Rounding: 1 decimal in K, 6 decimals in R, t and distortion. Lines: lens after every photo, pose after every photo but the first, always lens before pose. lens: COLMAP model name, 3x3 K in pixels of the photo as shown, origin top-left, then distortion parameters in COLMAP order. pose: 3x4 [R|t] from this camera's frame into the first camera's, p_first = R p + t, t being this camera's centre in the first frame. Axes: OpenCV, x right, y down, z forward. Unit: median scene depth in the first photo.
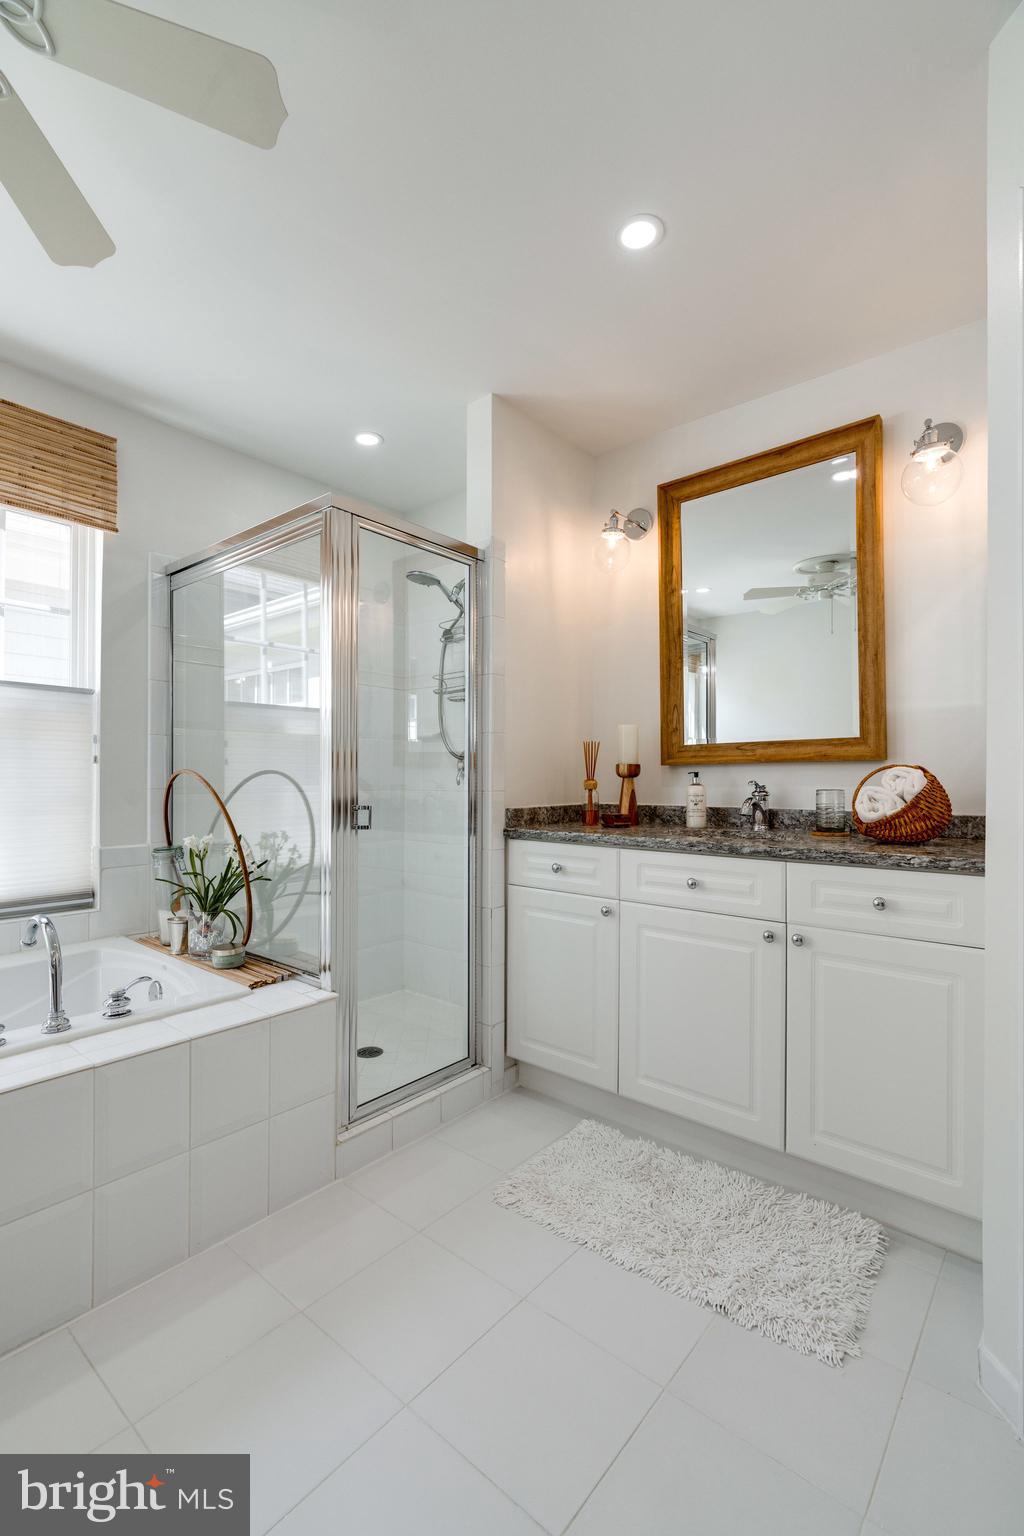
lens RADIAL K [[682.8, 0, 484.3], [0, 682.8, 782.5], [0, 0, 1]] dist [0.000178, 0.000356]
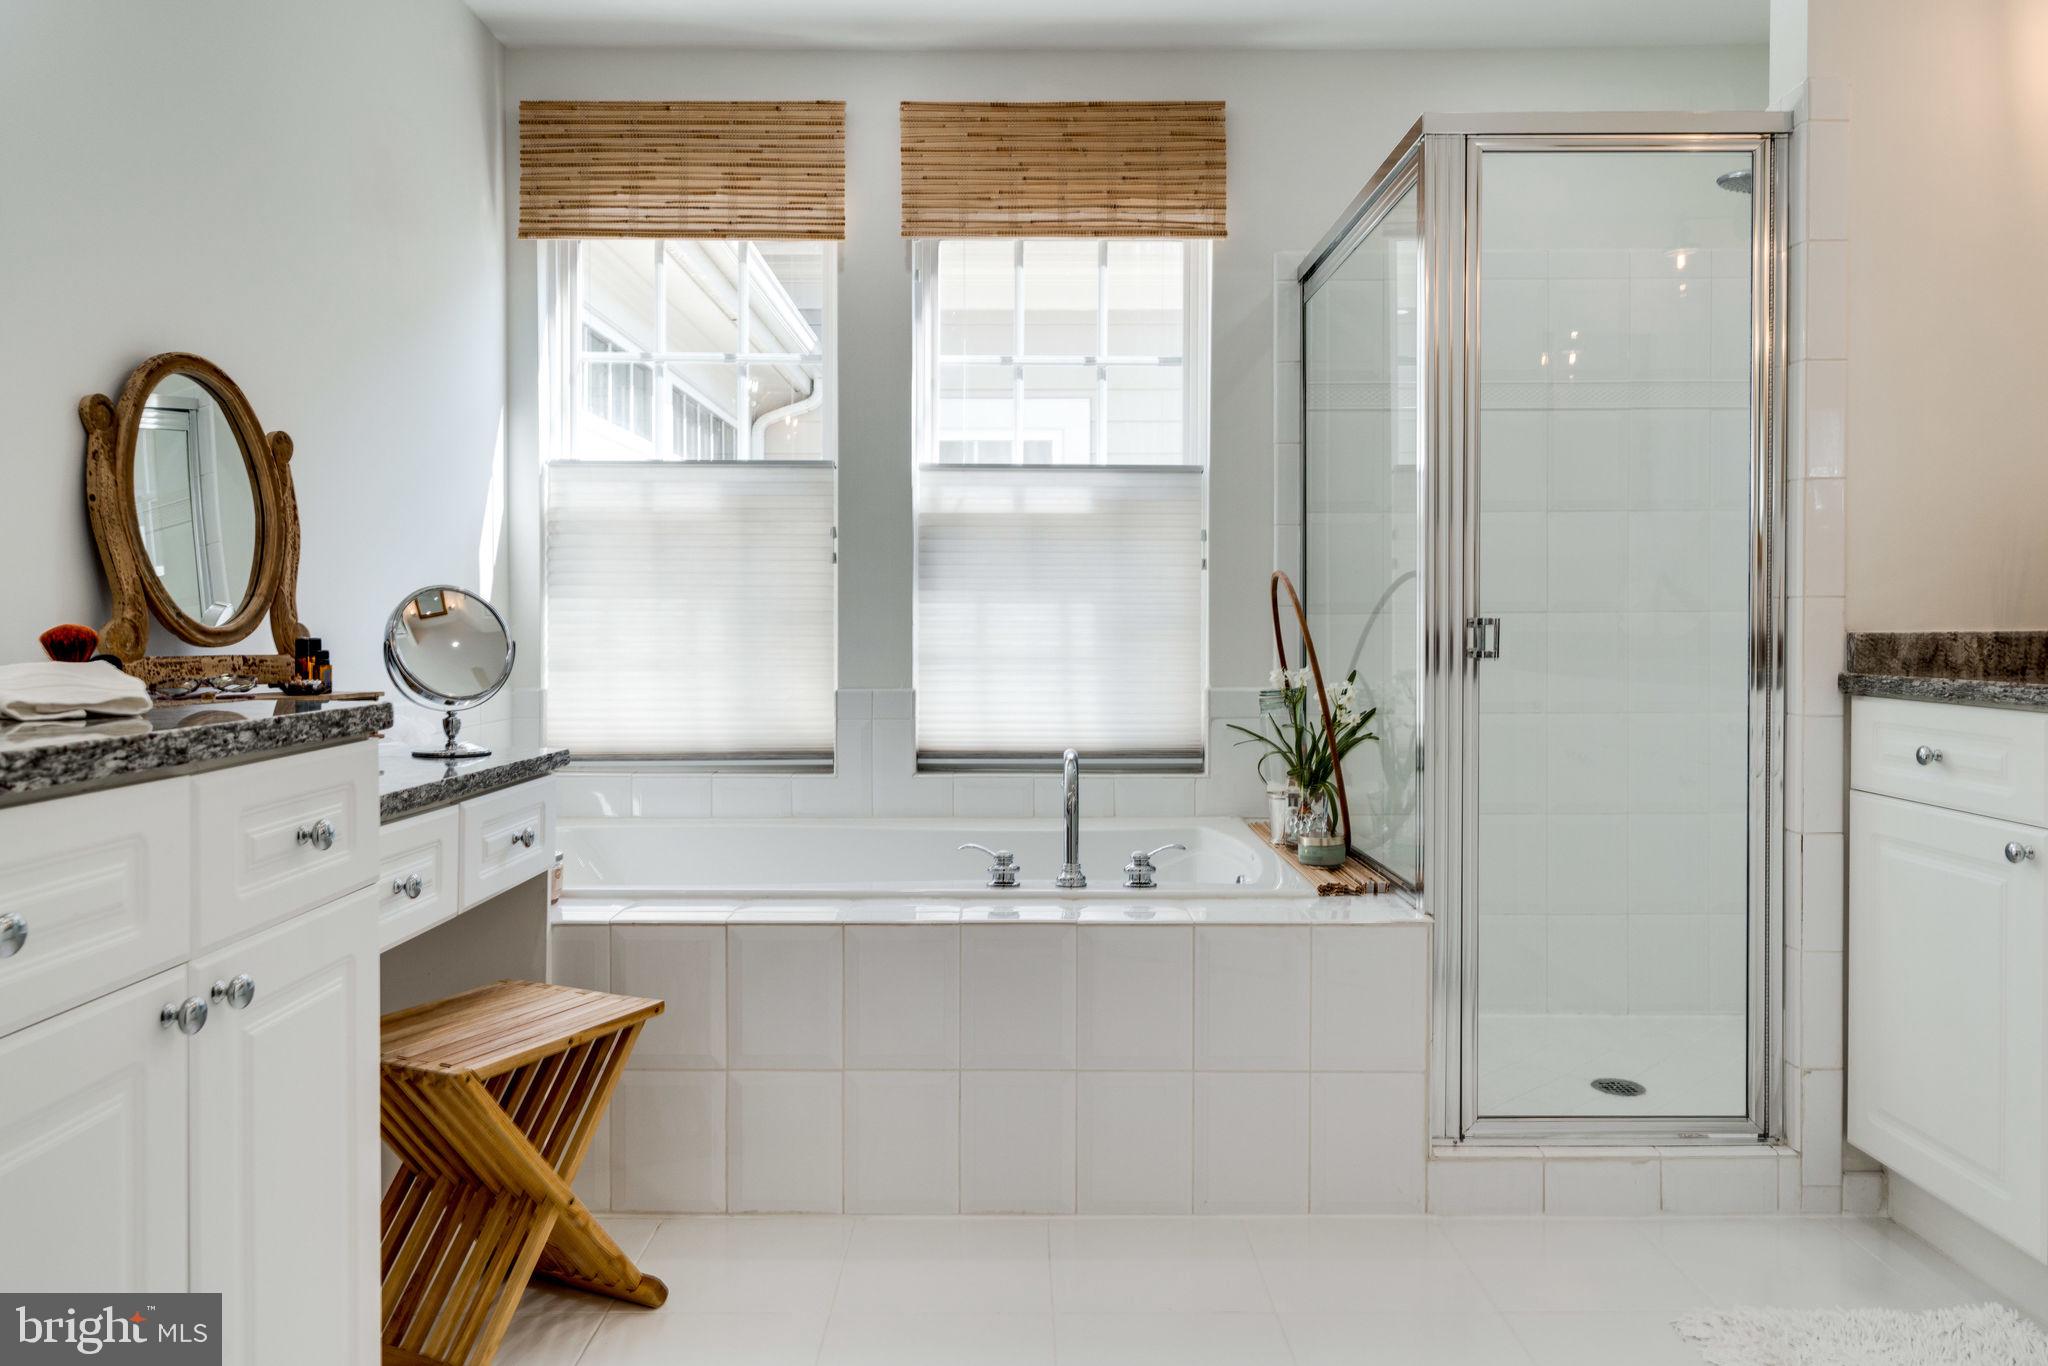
lens RADIAL K [[1327.4, 0, 1012.0], [0, 1327.4, 668.2], [0, 0, 1]] dist [0.008210, 0.000099]
pose [[0.661938, 0.022375, -0.749224, 0.348445], [-0.004882, 0.999662, 0.025541, 0.041485], [0.749542, -0.013249, 0.661824, -0.069819]]
